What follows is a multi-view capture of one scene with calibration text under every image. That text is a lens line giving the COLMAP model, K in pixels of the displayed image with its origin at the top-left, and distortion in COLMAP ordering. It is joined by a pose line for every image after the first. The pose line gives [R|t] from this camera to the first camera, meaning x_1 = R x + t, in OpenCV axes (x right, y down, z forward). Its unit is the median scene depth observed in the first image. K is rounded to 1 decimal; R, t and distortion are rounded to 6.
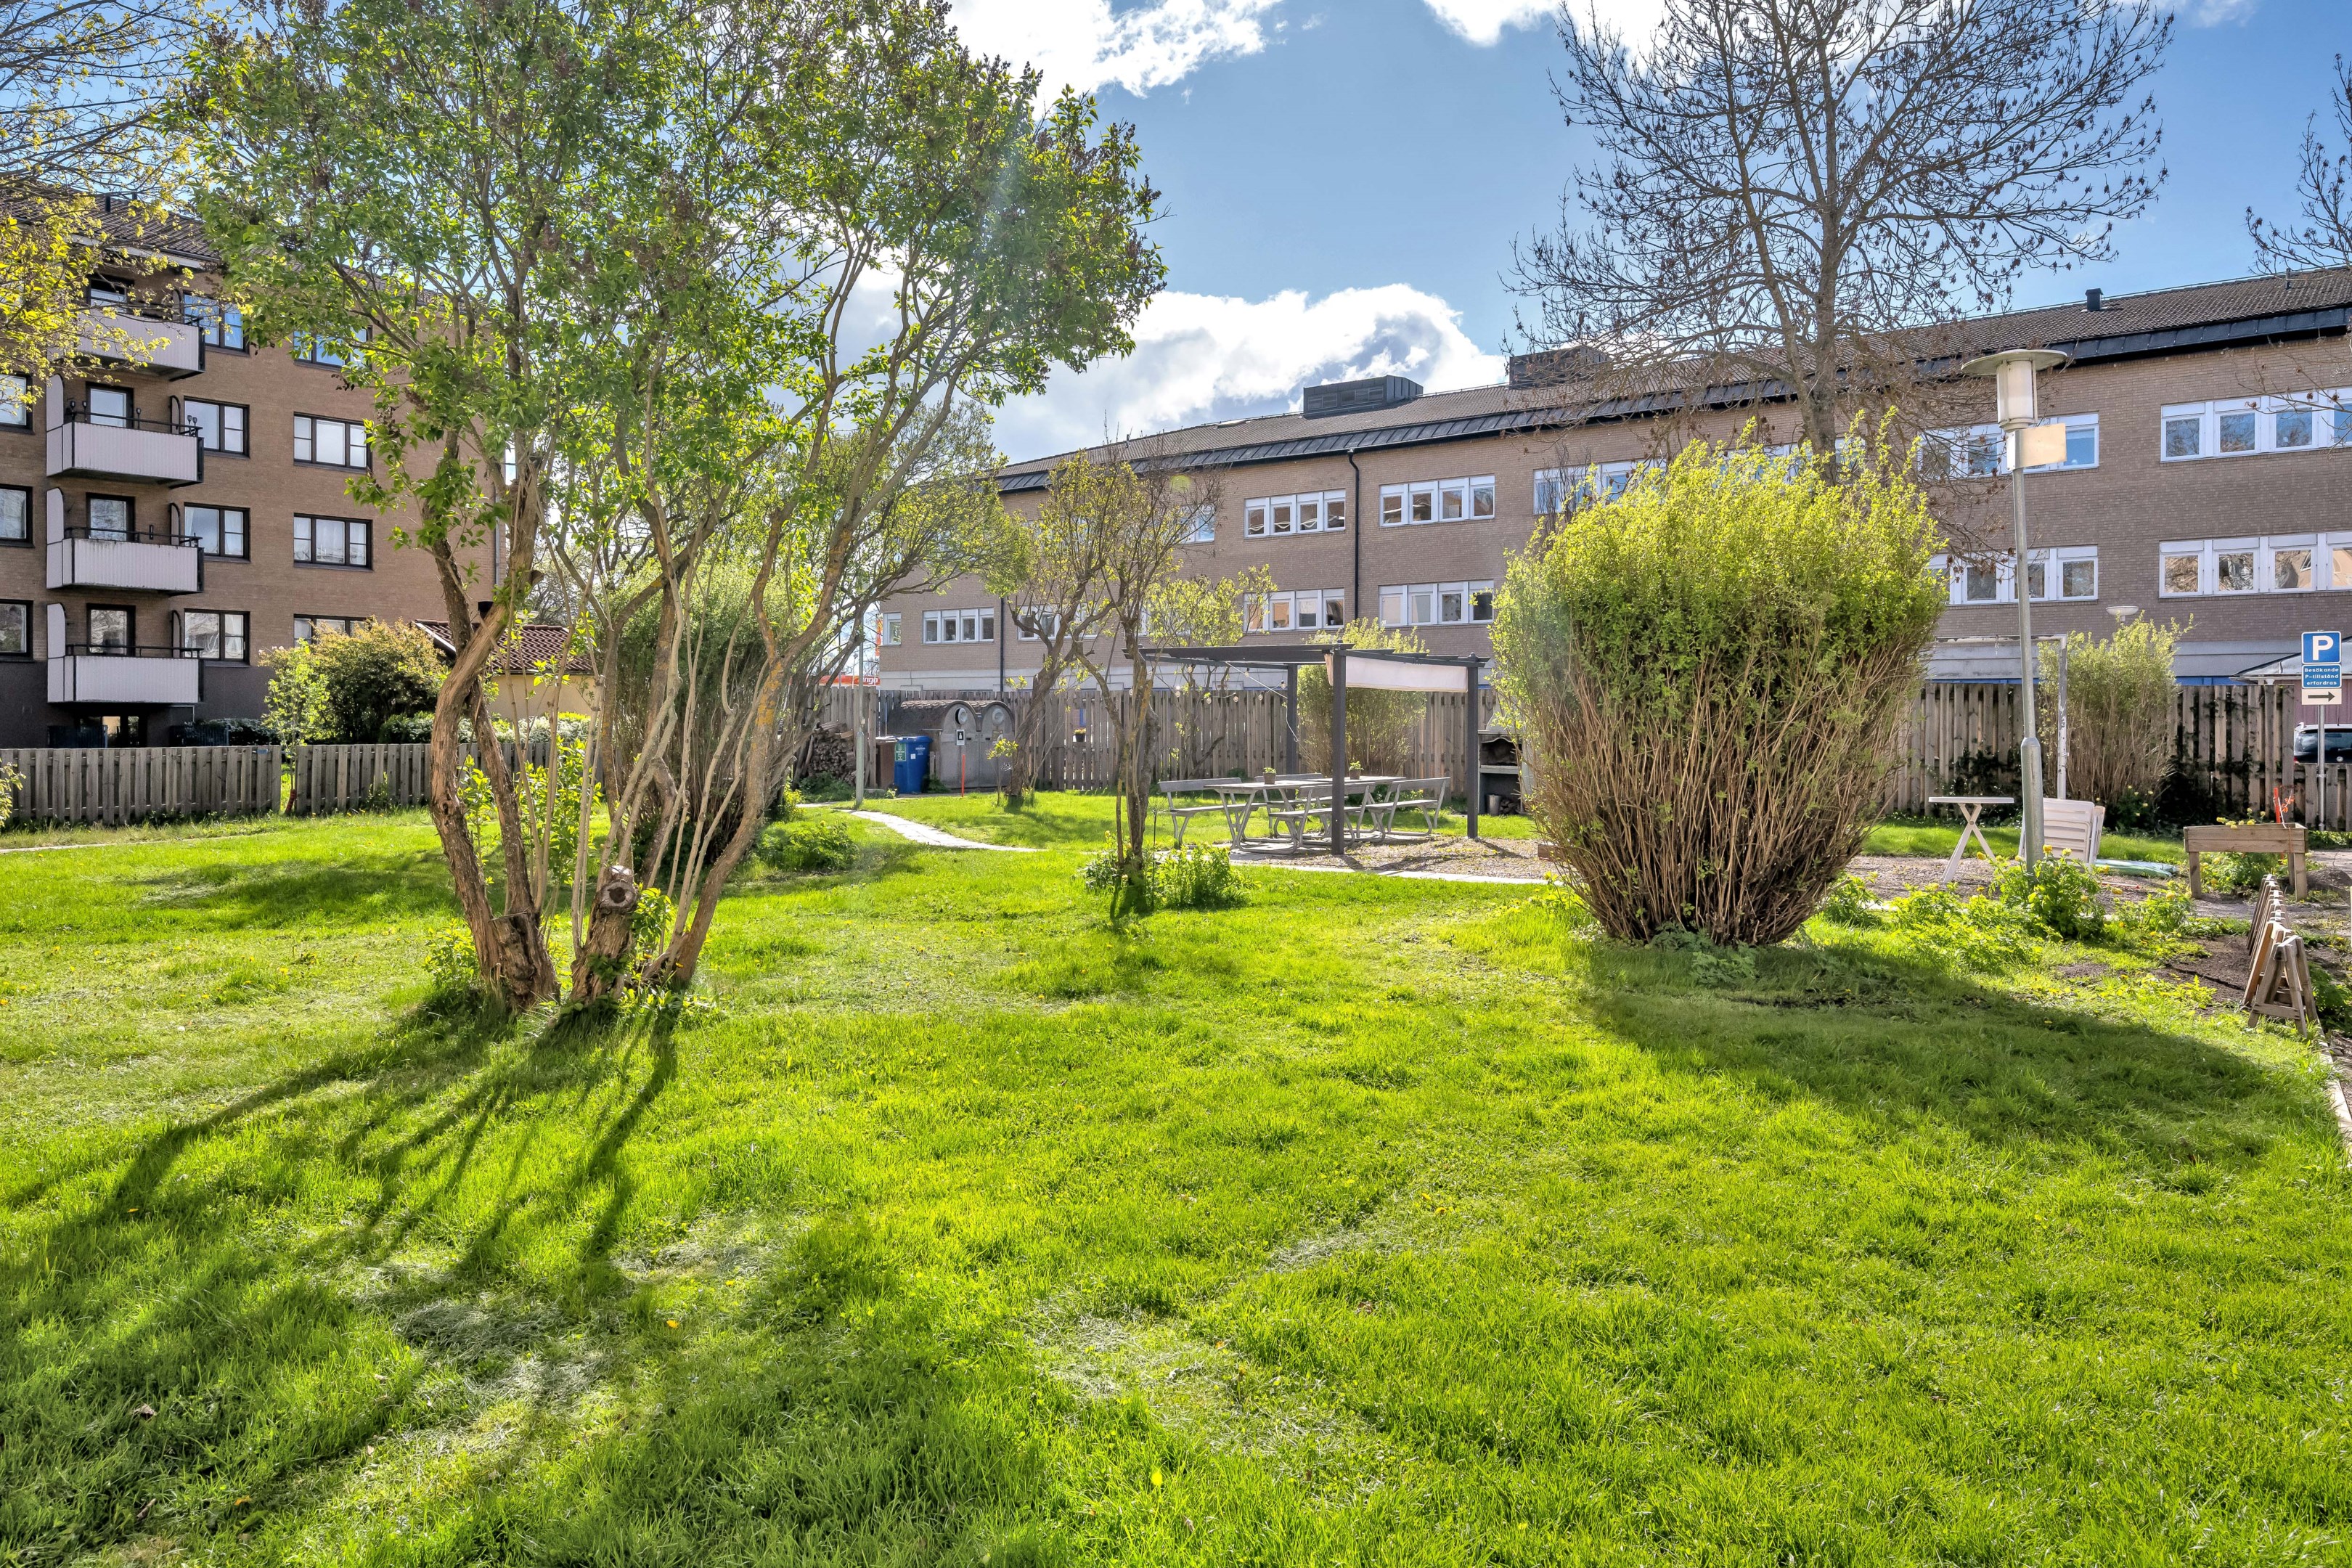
lens RADIAL K [[1475.8, 0, 1176.0], [0, 1475.8, 784.0], [0, 0, 1]] dist [-0.001854, -0.000444]
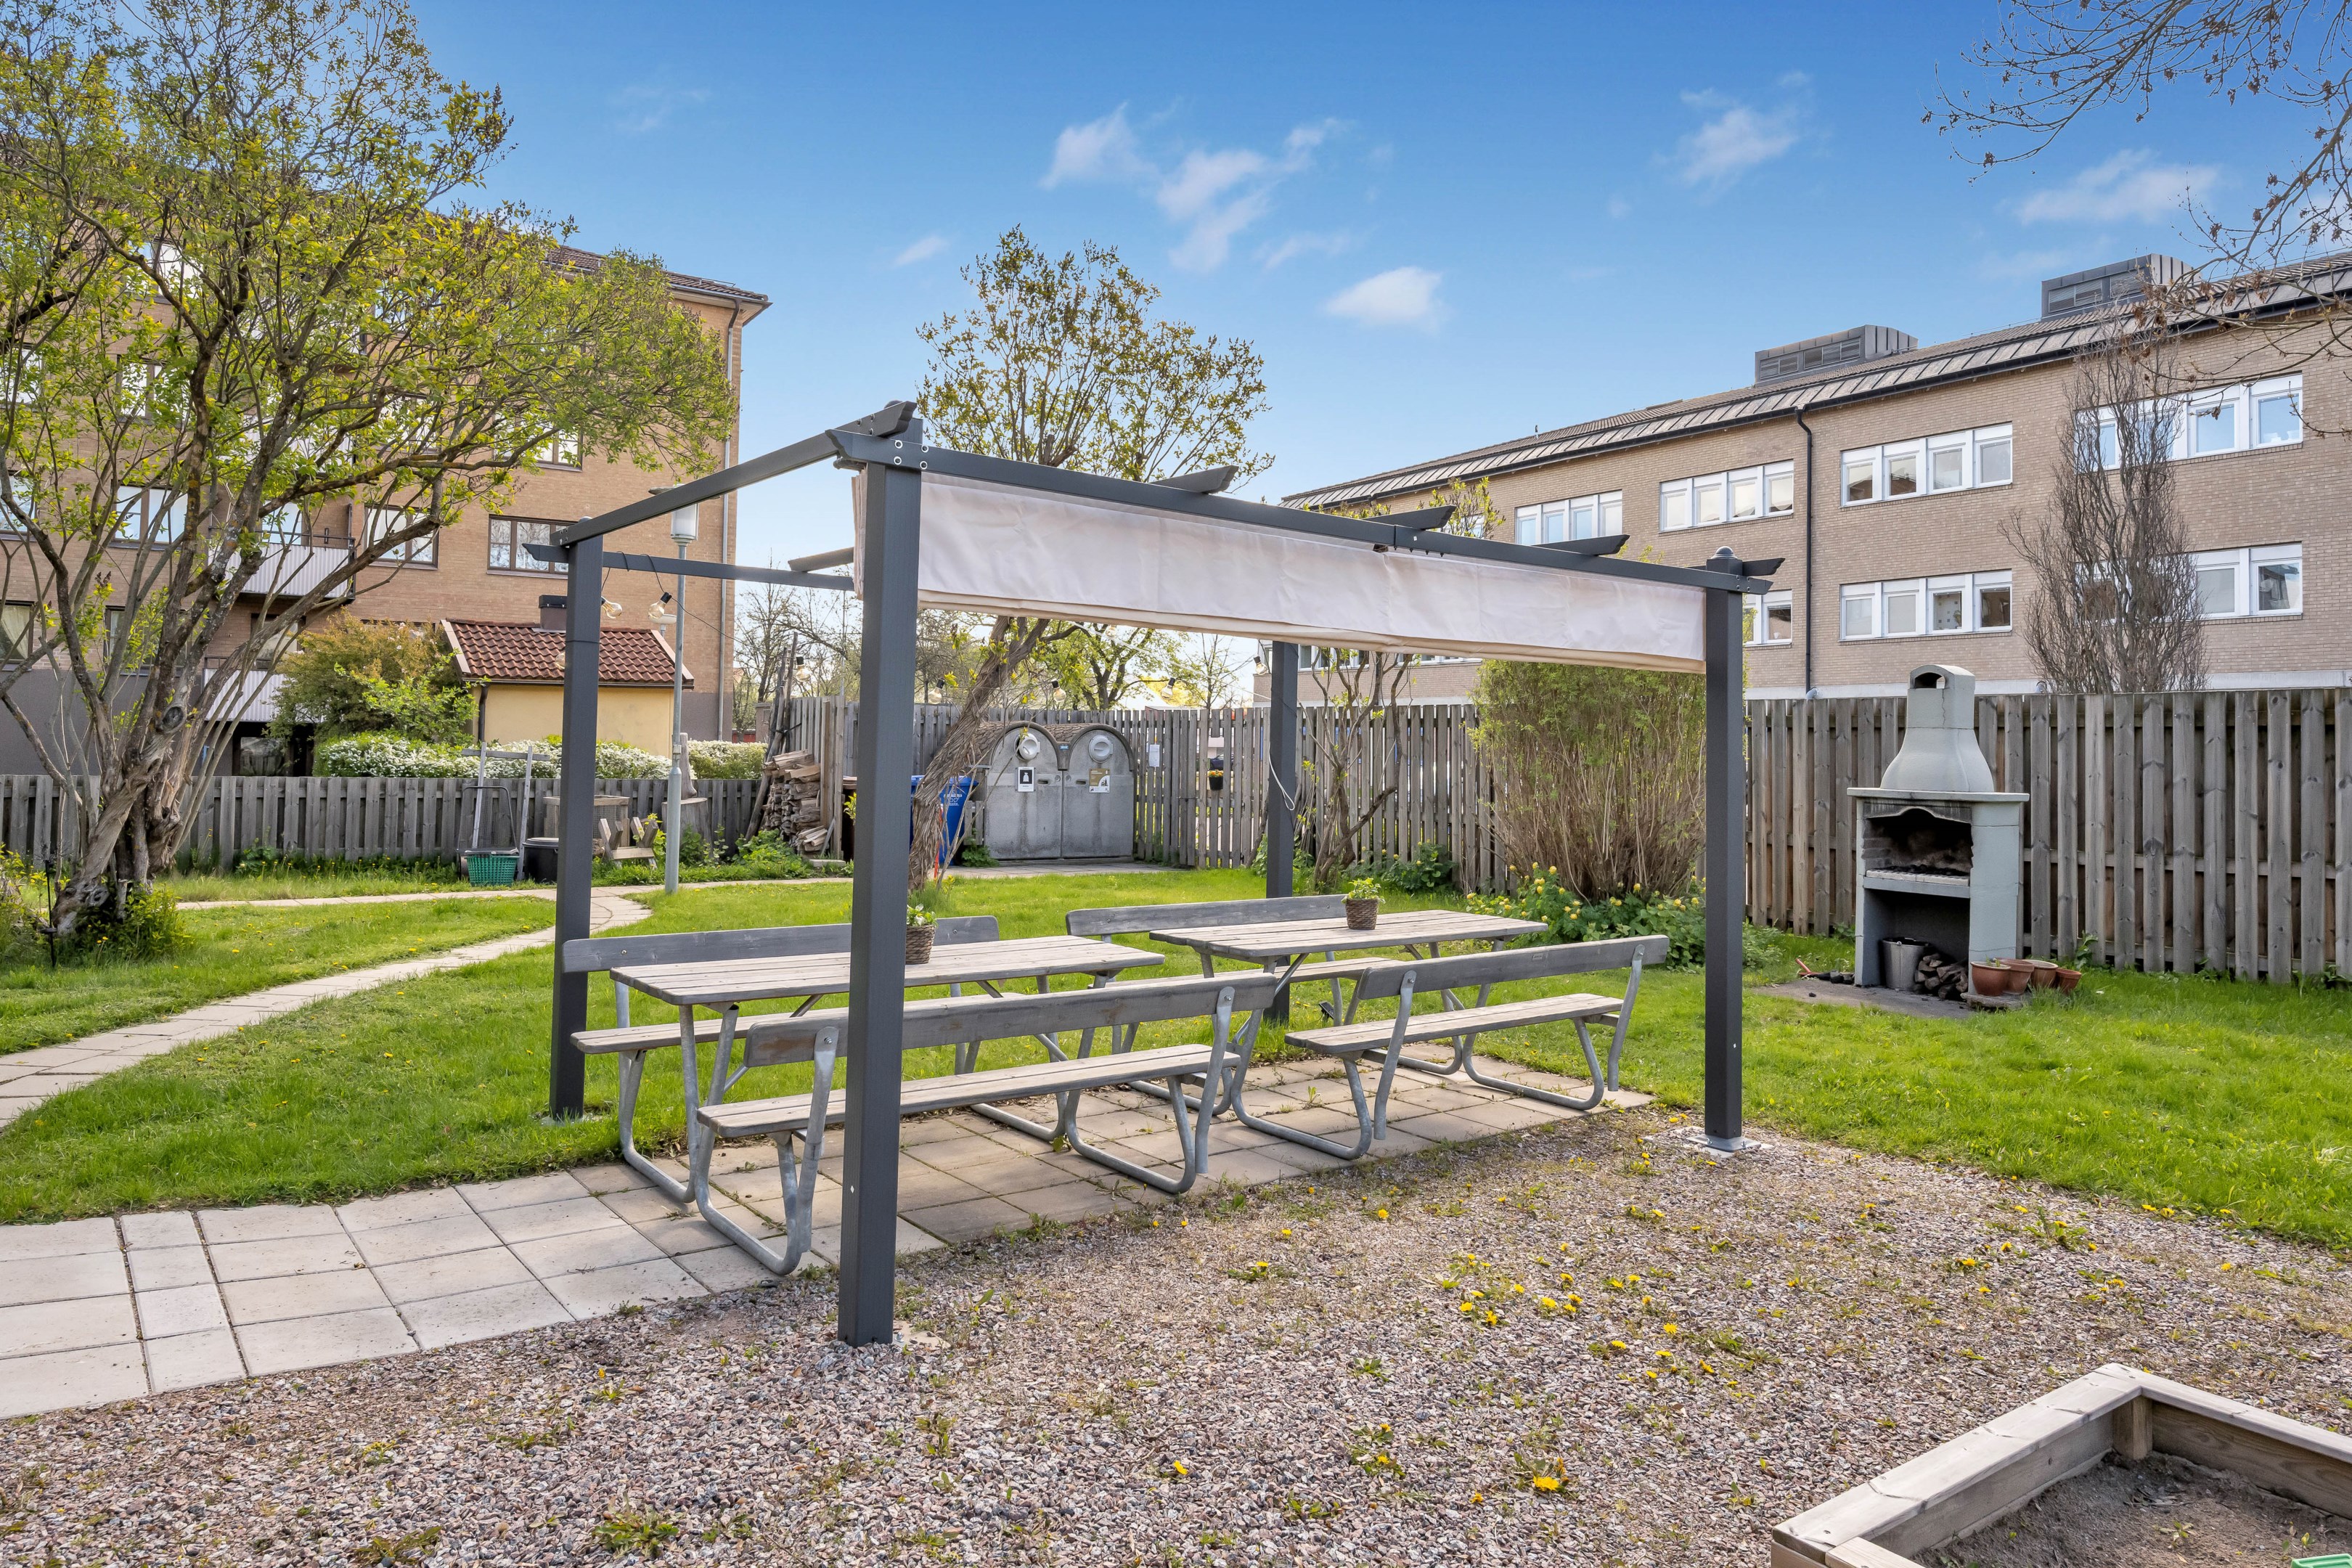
lens RADIAL K [[1480.5, 0, 1166.8], [0, 1480.5, 745.0], [0, 0, 1]] dist [0.048717, 0.000274]
pose [[0.950573, 0.010257, -0.310331, 0.051918], [-0.026497, 0.998488, -0.048163, -0.007863], [0.309368, 0.054005, 0.949408, 0.186061]]
